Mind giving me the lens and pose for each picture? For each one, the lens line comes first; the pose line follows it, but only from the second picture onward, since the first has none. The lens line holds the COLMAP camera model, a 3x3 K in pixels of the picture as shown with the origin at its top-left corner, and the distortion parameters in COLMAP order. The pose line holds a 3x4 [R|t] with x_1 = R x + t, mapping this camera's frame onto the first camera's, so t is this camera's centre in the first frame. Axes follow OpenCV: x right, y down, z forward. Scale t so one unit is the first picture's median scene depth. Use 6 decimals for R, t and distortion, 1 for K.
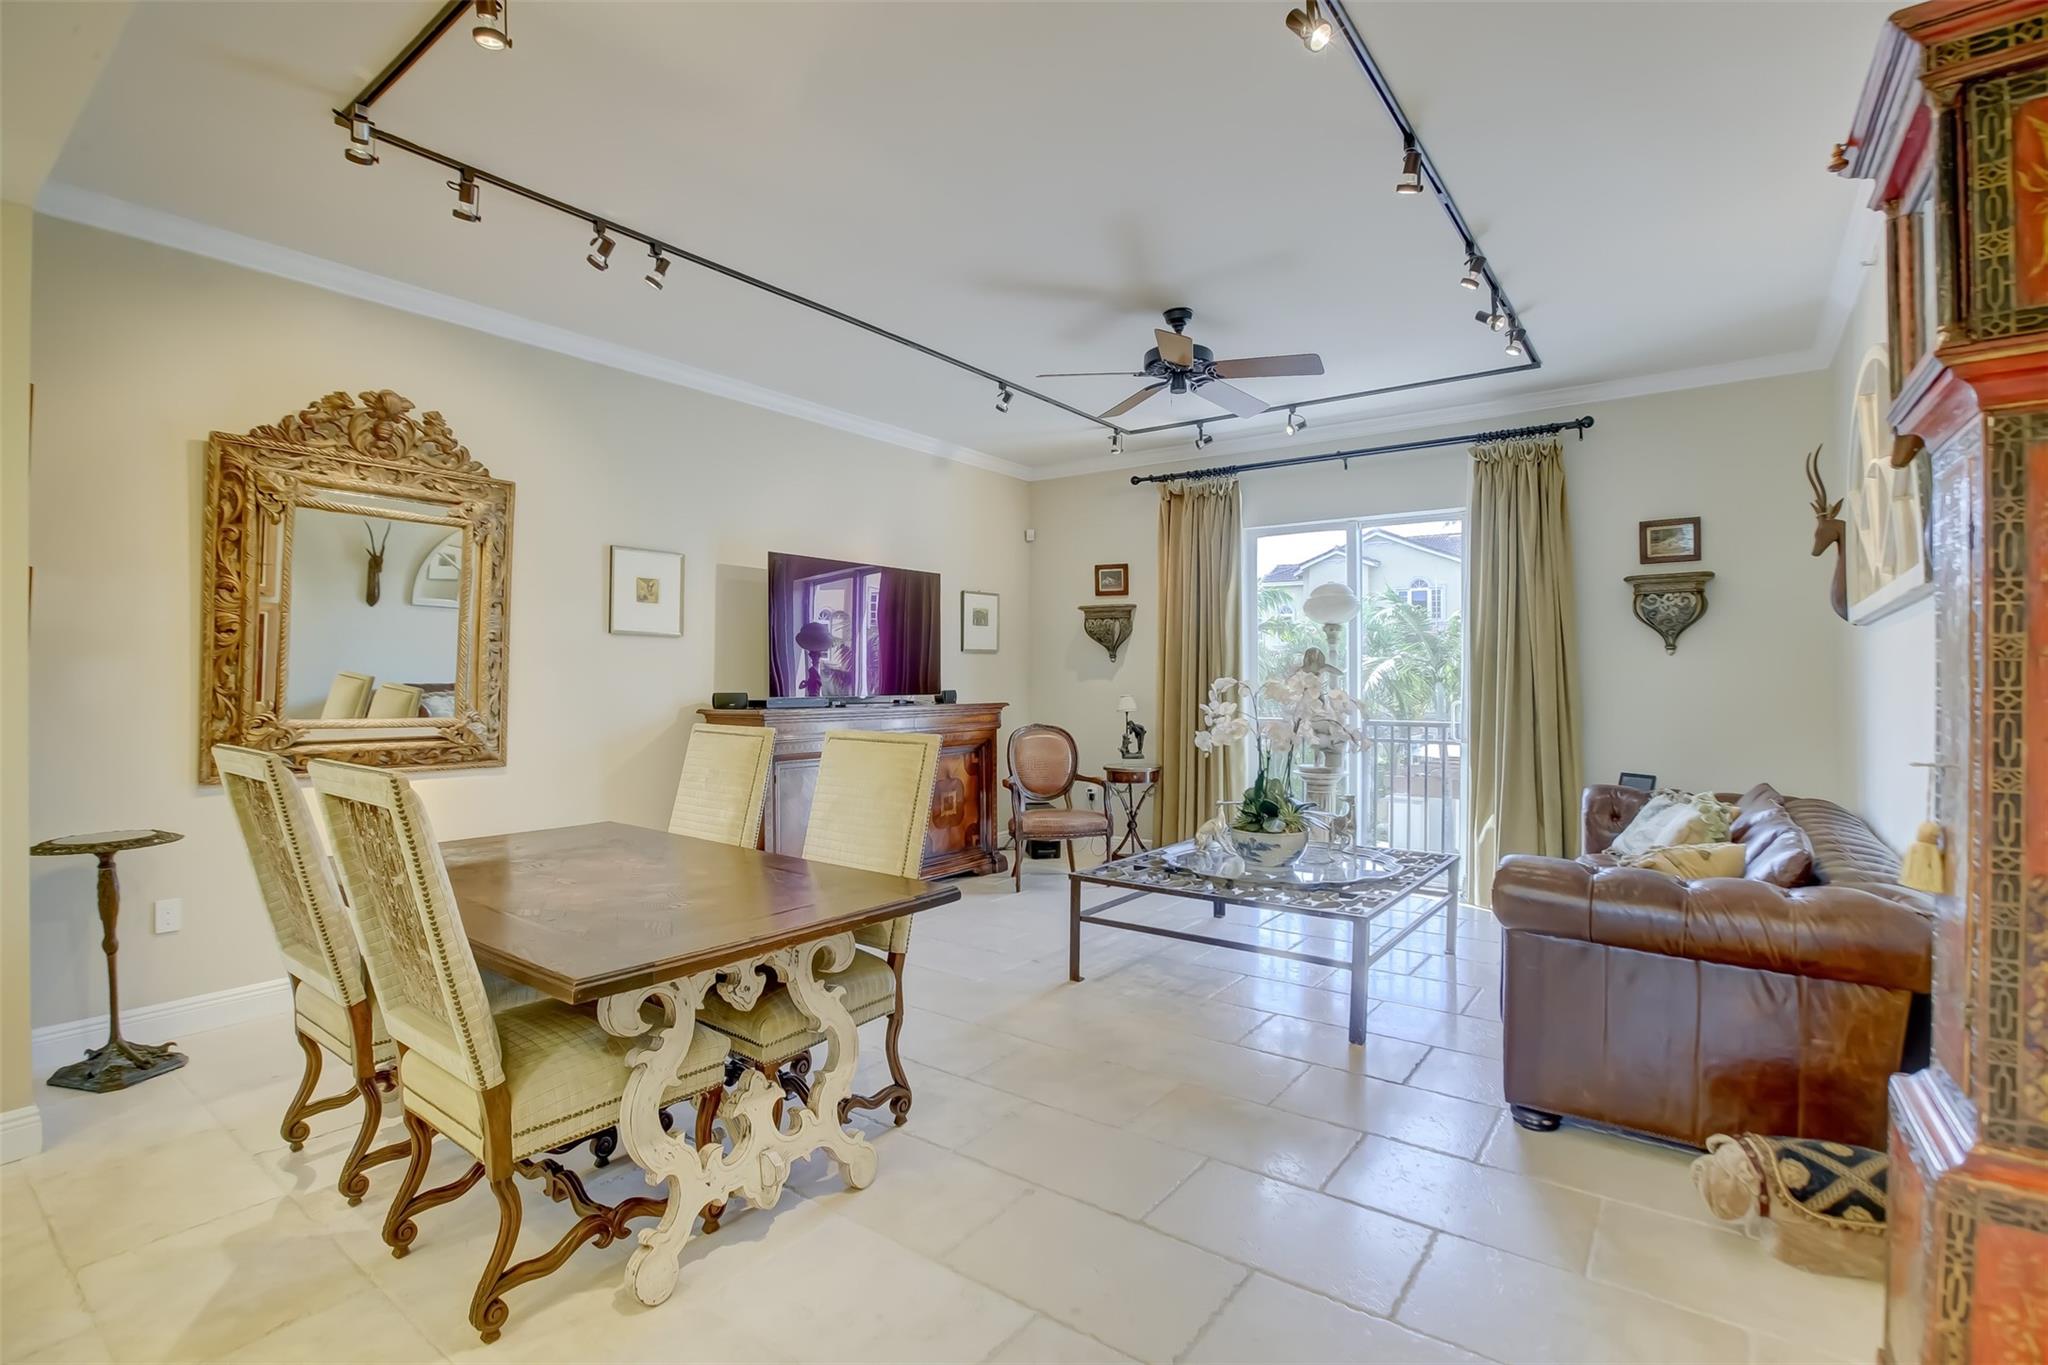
lens RADIAL K [[954.0, 0, 1035.7], [0, 954.0, 679.8], [0, 0, 1]] dist [-0.046949, 0.015340]
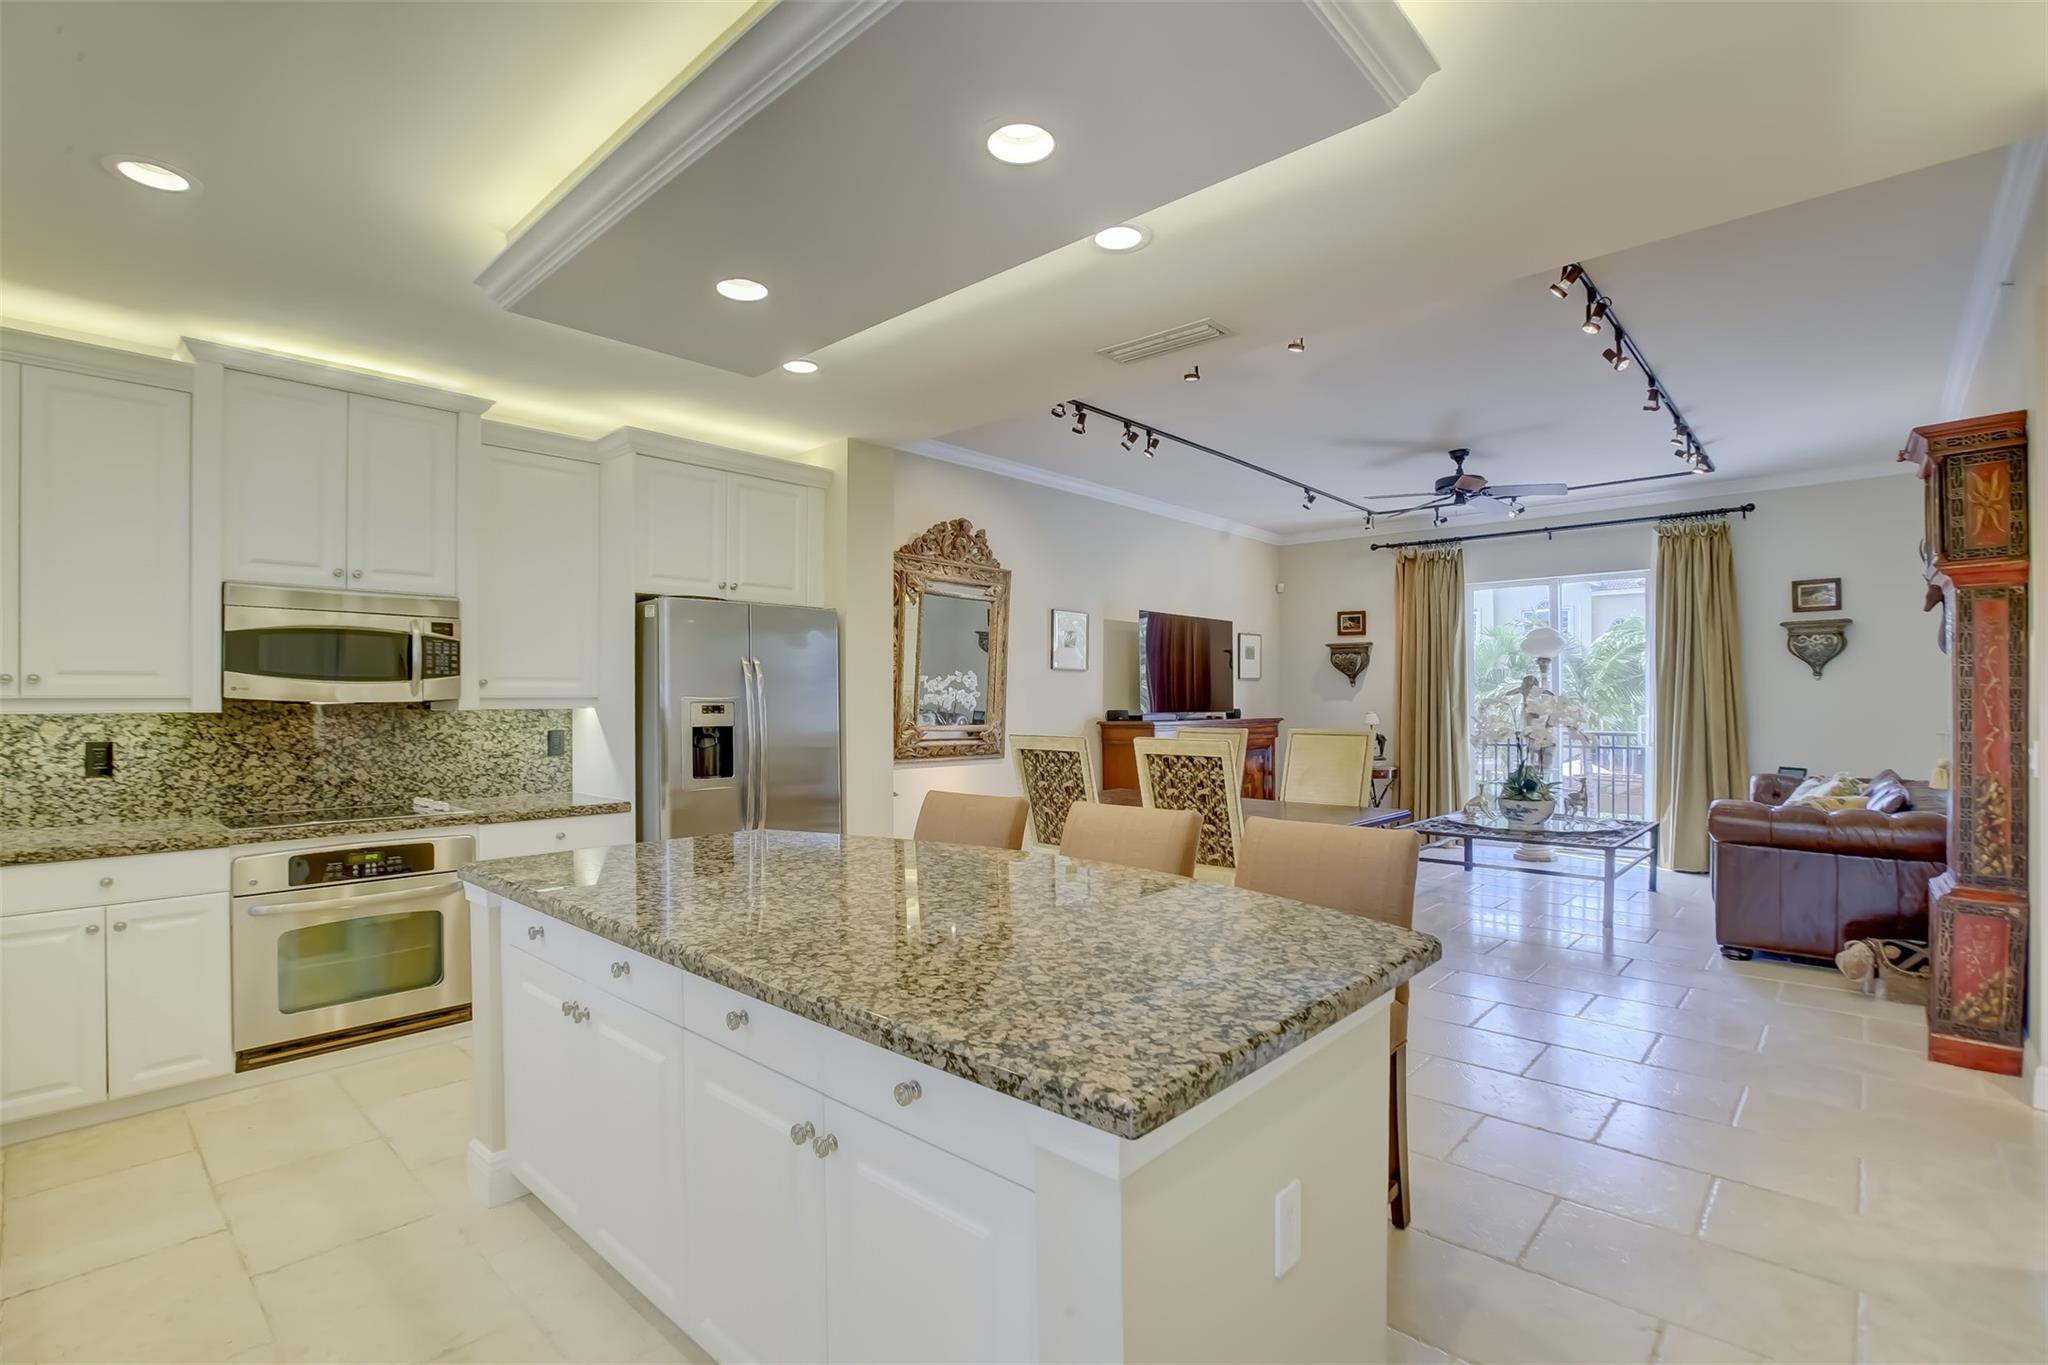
lens RADIAL K [[954.0, 0, 1024.1], [0, 954.0, 695.6], [0, 0, 1]] dist [-0.046949, 0.015340]
pose [[0.993974, -0.002890, -0.109574, -0.385727], [0.002041, 0.999967, -0.007865, 0.004580], [0.109593, 0.007594, 0.993948, -0.564355]]
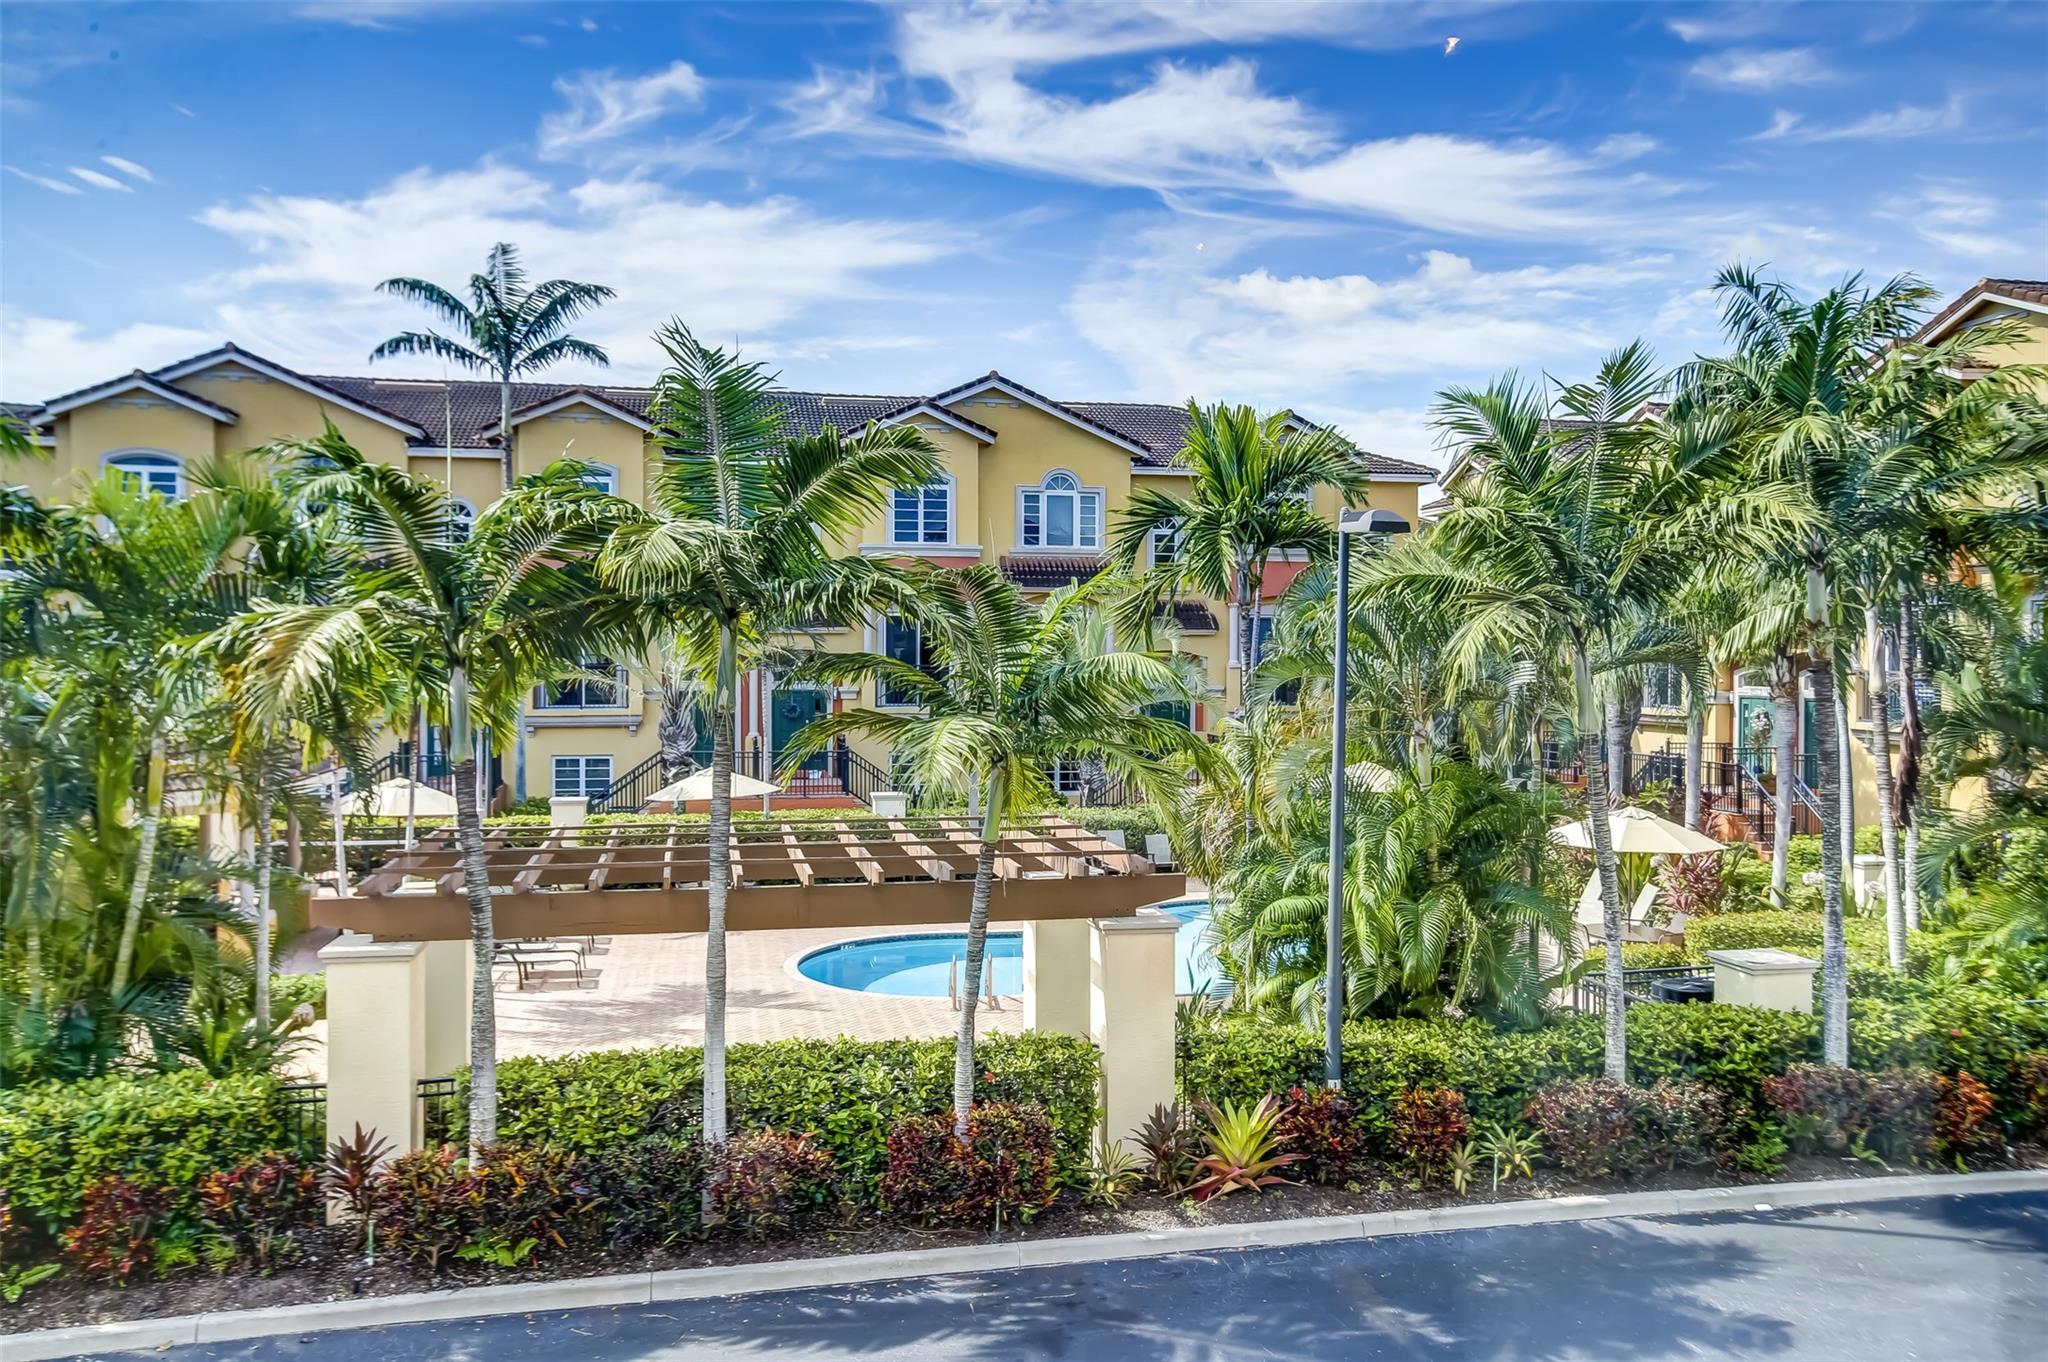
lens RADIAL K [[1600.0, 0, 1030.6], [0, 1600.0, 673.5], [0, 0, 1]] dist [0.016258, 0.004140]
pose [[0.679951, -0.009094, 0.733201, 0.386015], [0.001797, 0.999941, 0.010737, -0.013675], [-0.733255, -0.005983, 0.679927, 1.557901]]
